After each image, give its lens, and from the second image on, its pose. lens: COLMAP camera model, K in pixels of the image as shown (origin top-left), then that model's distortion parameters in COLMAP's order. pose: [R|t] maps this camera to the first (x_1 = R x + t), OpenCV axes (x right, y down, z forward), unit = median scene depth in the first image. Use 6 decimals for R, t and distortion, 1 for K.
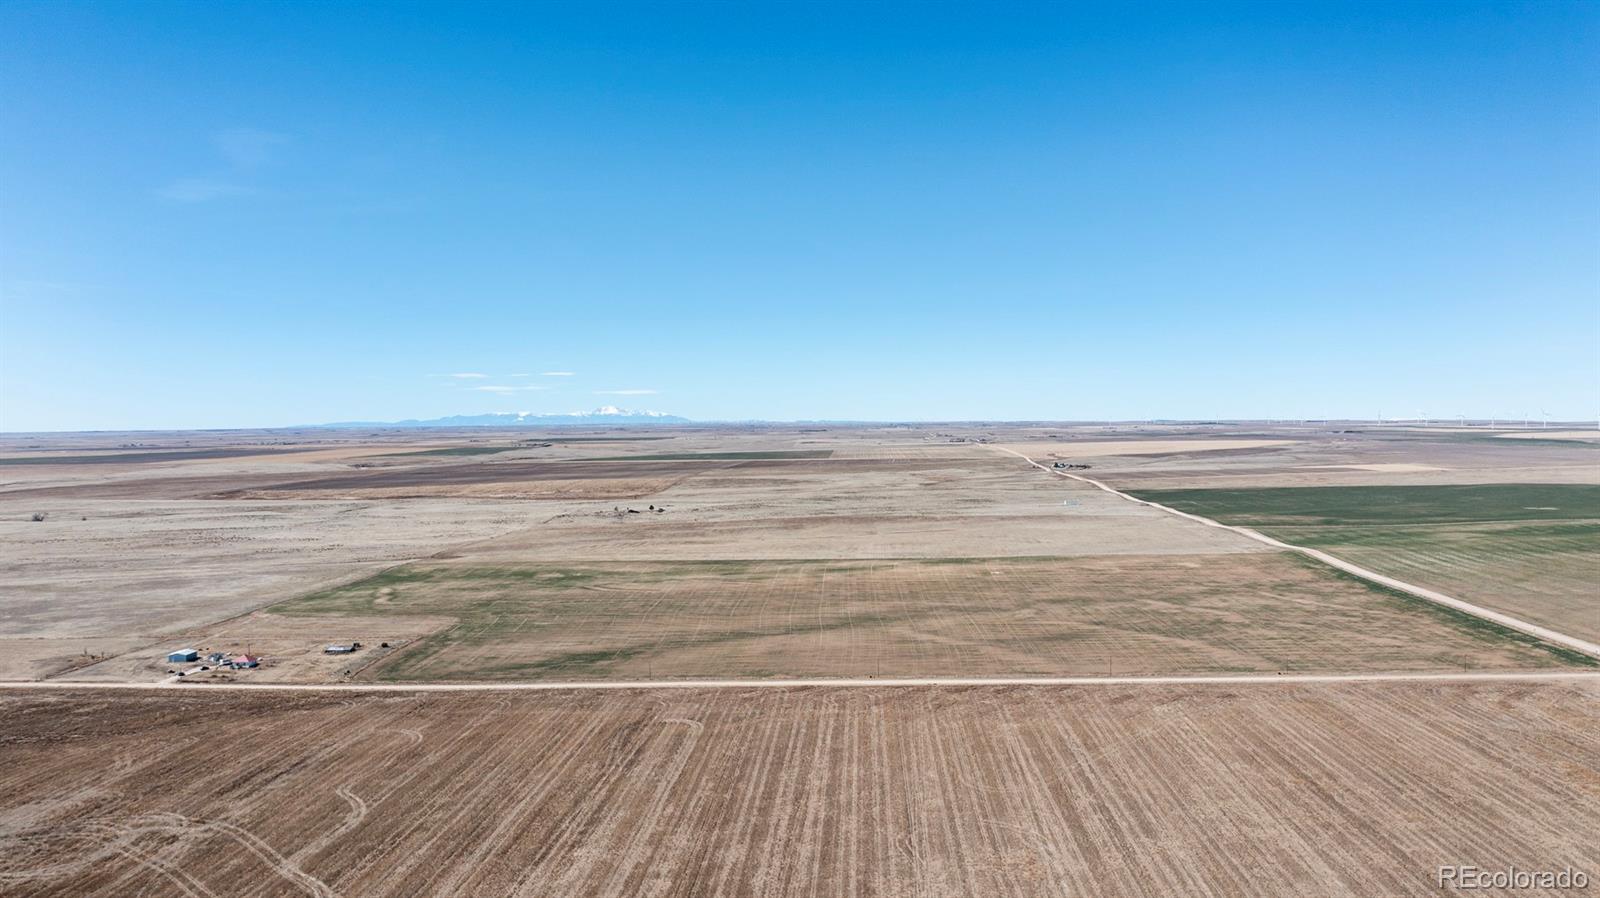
lens RADIAL K [[1288.6, 0, 800.0], [0, 1288.6, 449.0], [0, 0, 1]] dist [0.001986, -0.002170]
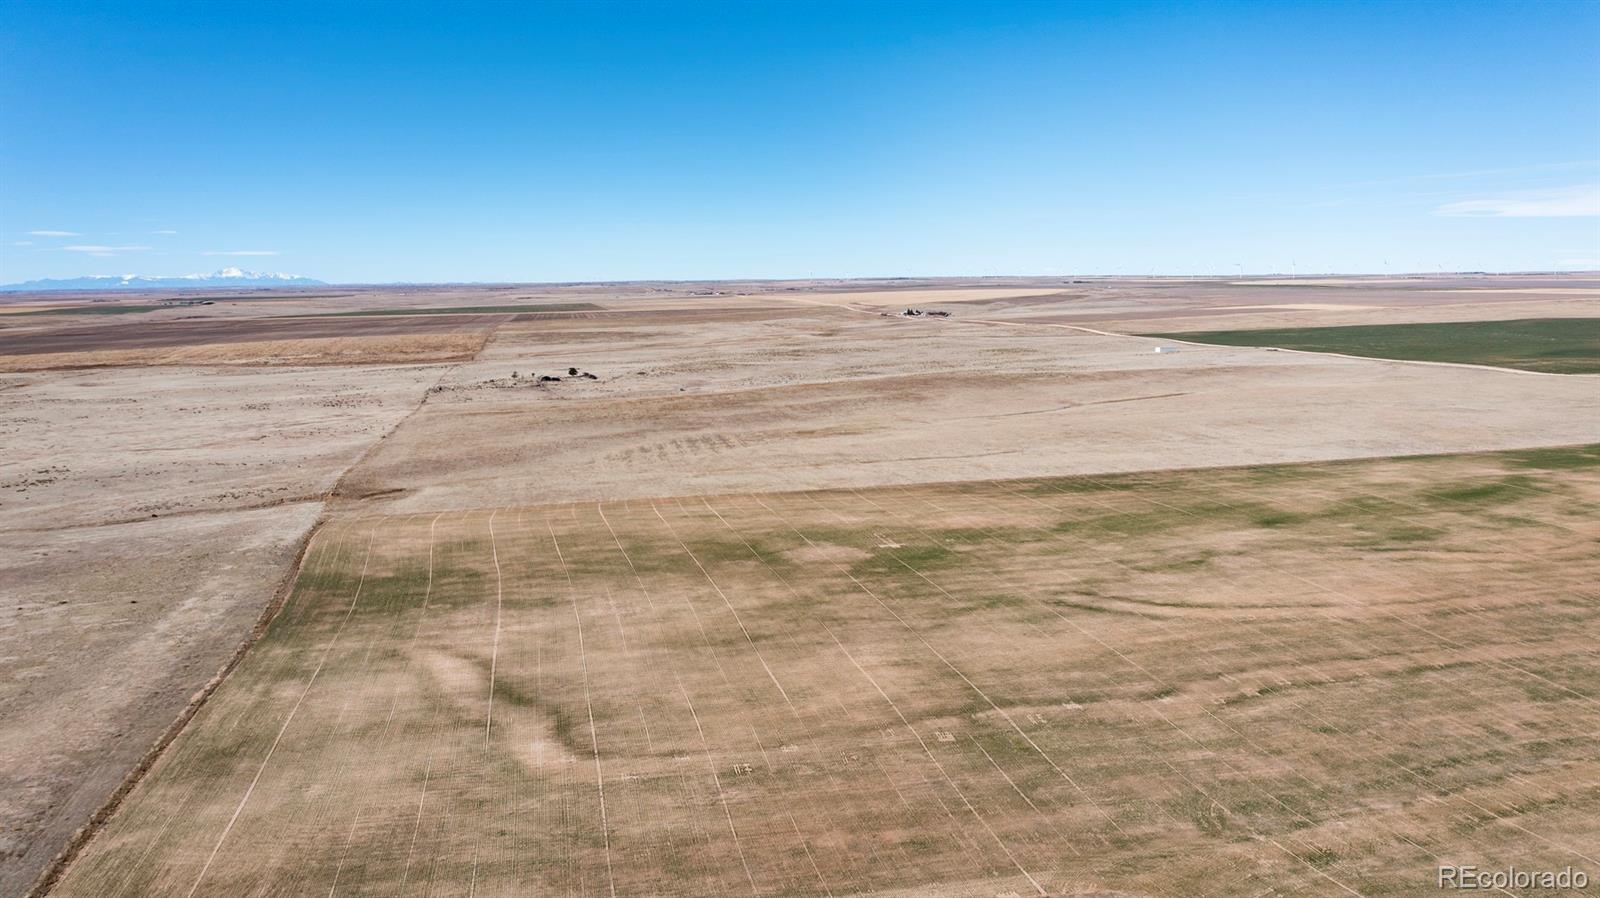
lens RADIAL K [[1288.6, 0, 800.0], [0, 1288.6, 449.0], [0, 0, 1]] dist [0.001986, -0.002170]
pose [[0.964504, -0.040725, 0.260909, -0.328061], [0.012662, 0.994032, 0.108349, 0.032790], [-0.263765, -0.101199, 0.959264, 0.730670]]
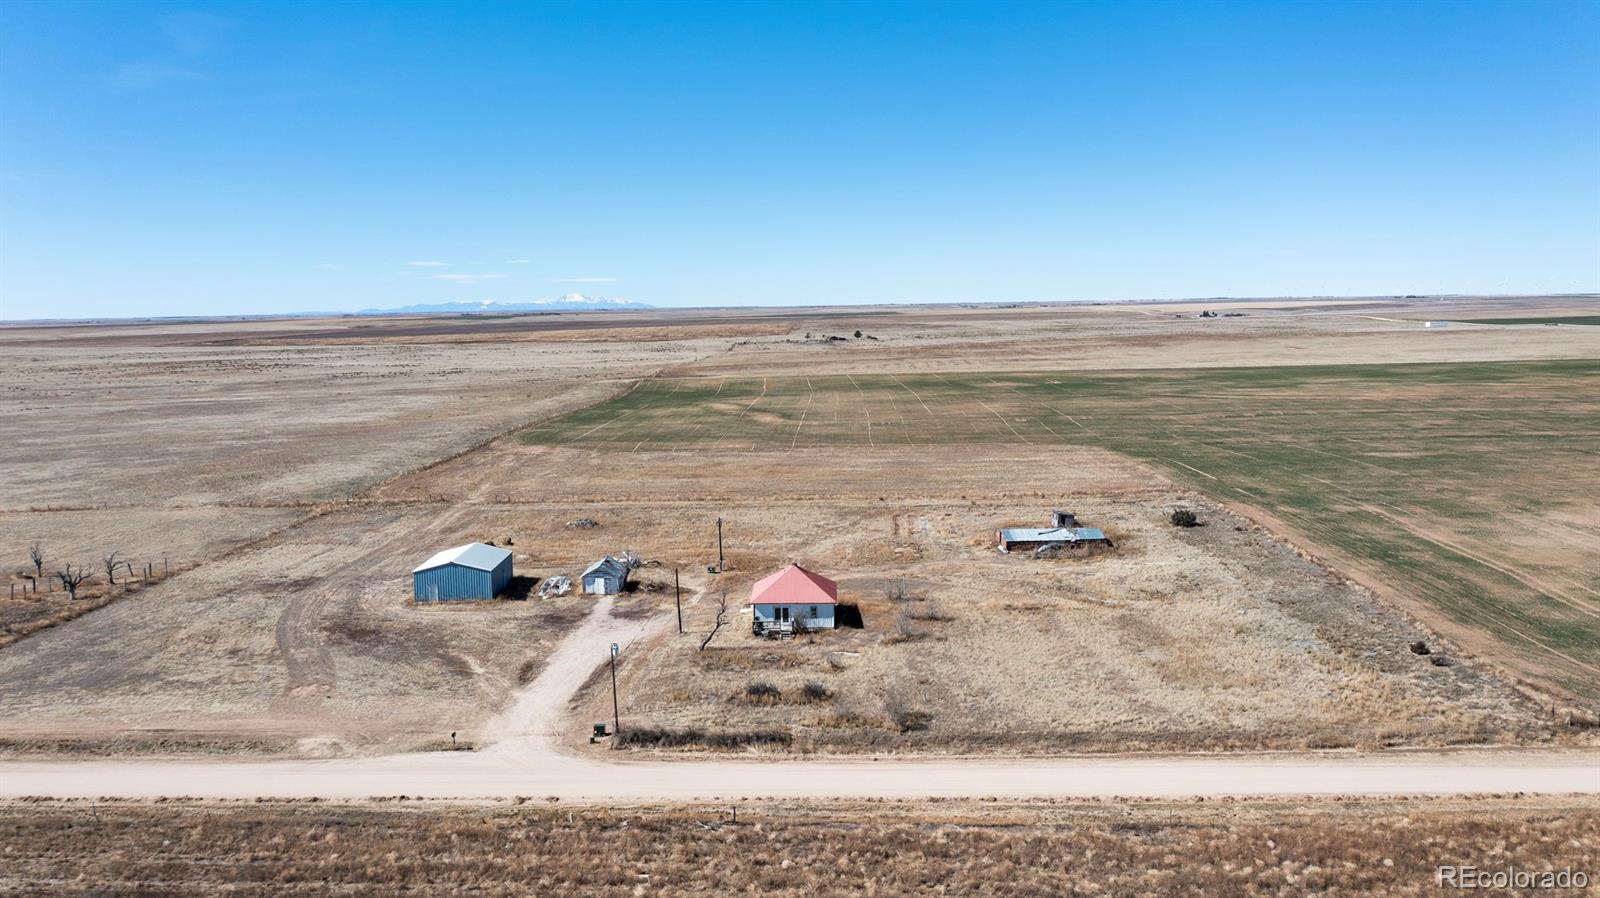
lens RADIAL K [[1289.5, 0, 800.0], [0, 1289.5, 449.0], [0, 0, 1]] dist [-0.006112, -0.001823]
pose [[0.999587, -0.011445, 0.026378, -0.315586], [0.009110, 0.996166, 0.087009, 0.088377], [-0.027272, -0.086732, 0.995858, 0.573006]]
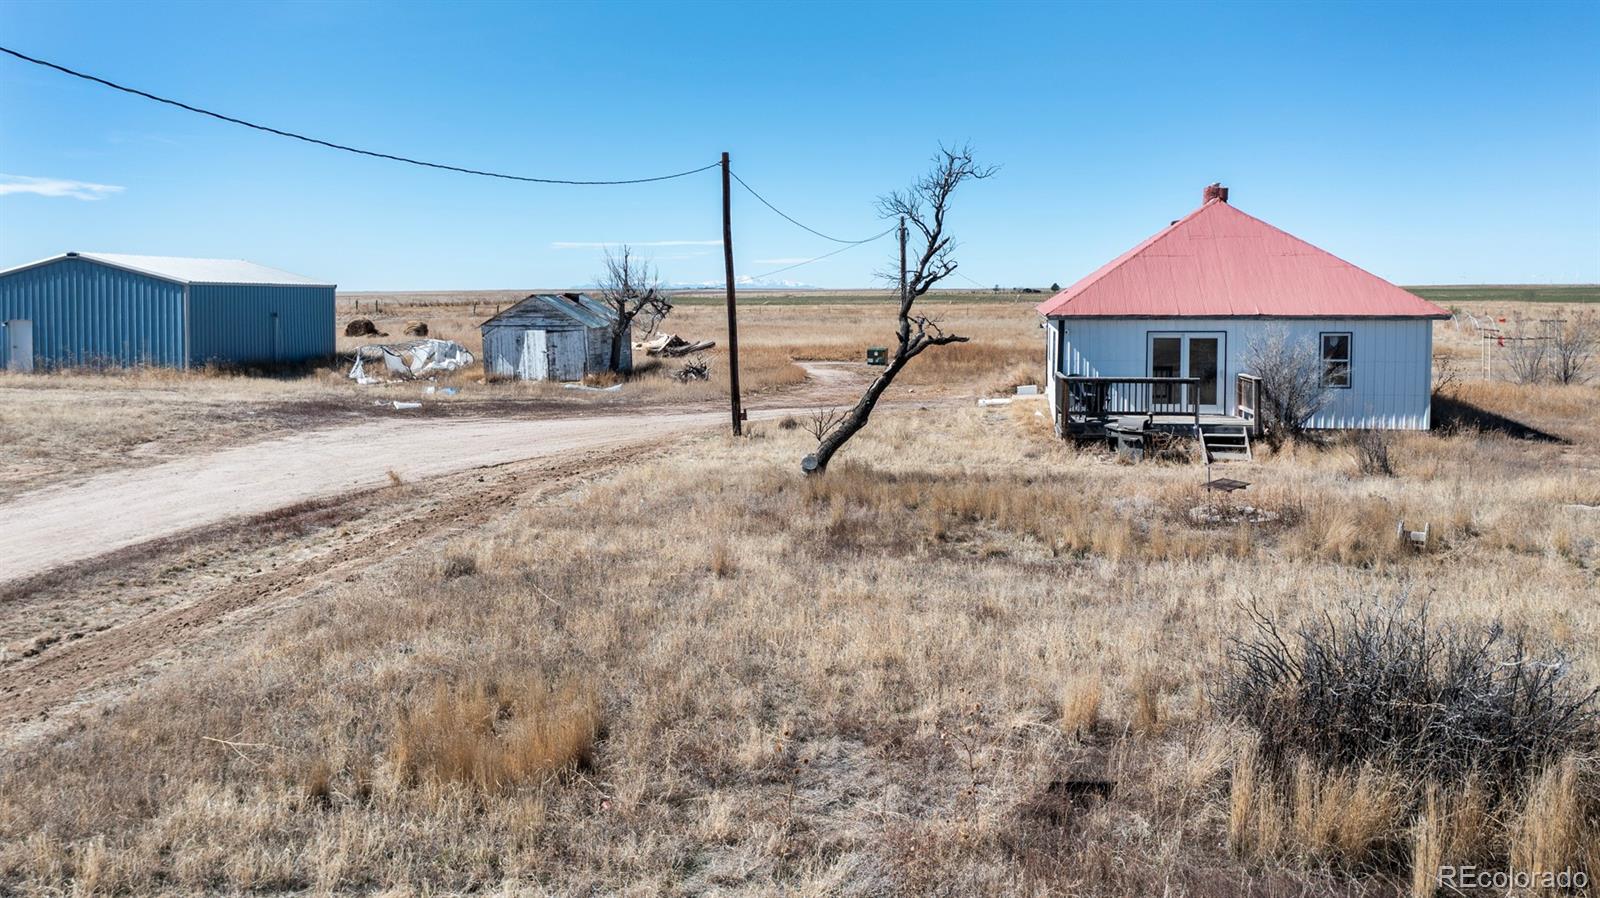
lens RADIAL K [[1288.6, 0, 800.0], [0, 1288.6, 449.0], [0, 0, 1]] dist [0.001986, -0.002170]
pose [[0.994592, 0.019165, -0.102072, -0.320439], [-0.010537, 0.996376, 0.084405, 0.119628], [0.103320, -0.082873, 0.991190, 0.685296]]
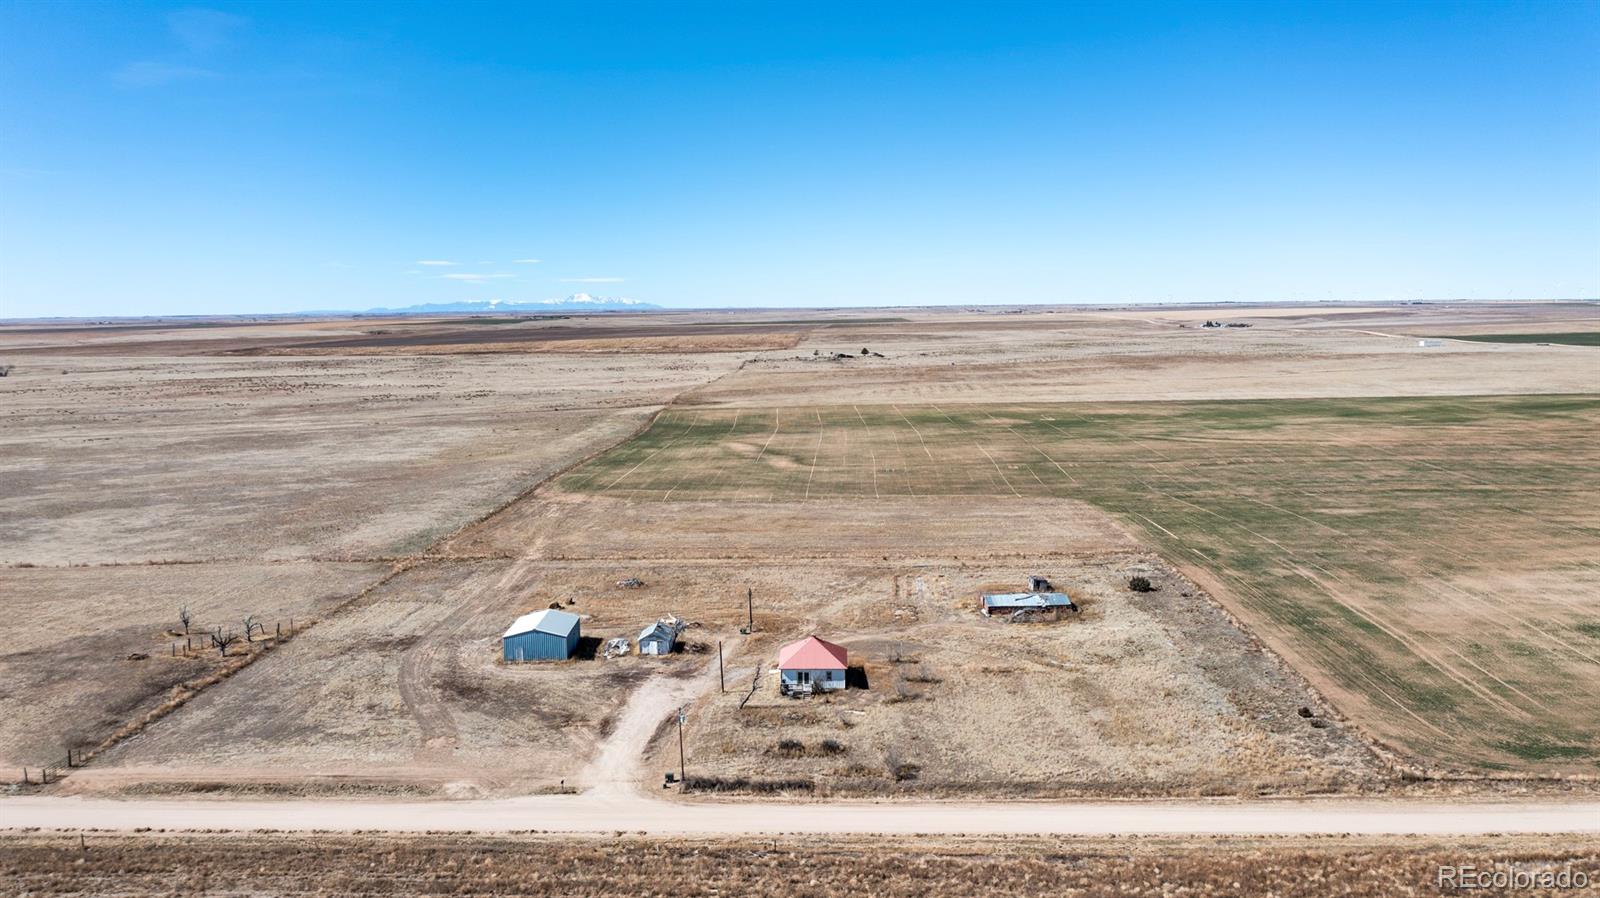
lens RADIAL K [[1288.6, 0, 800.0], [0, 1288.6, 449.0], [0, 0, 1]] dist [0.001986, -0.002170]
pose [[0.999748, -0.006720, 0.021405, -0.318257], [0.004845, 0.996240, 0.086506, 0.071196], [-0.021906, -0.086380, 0.996021, 0.536635]]
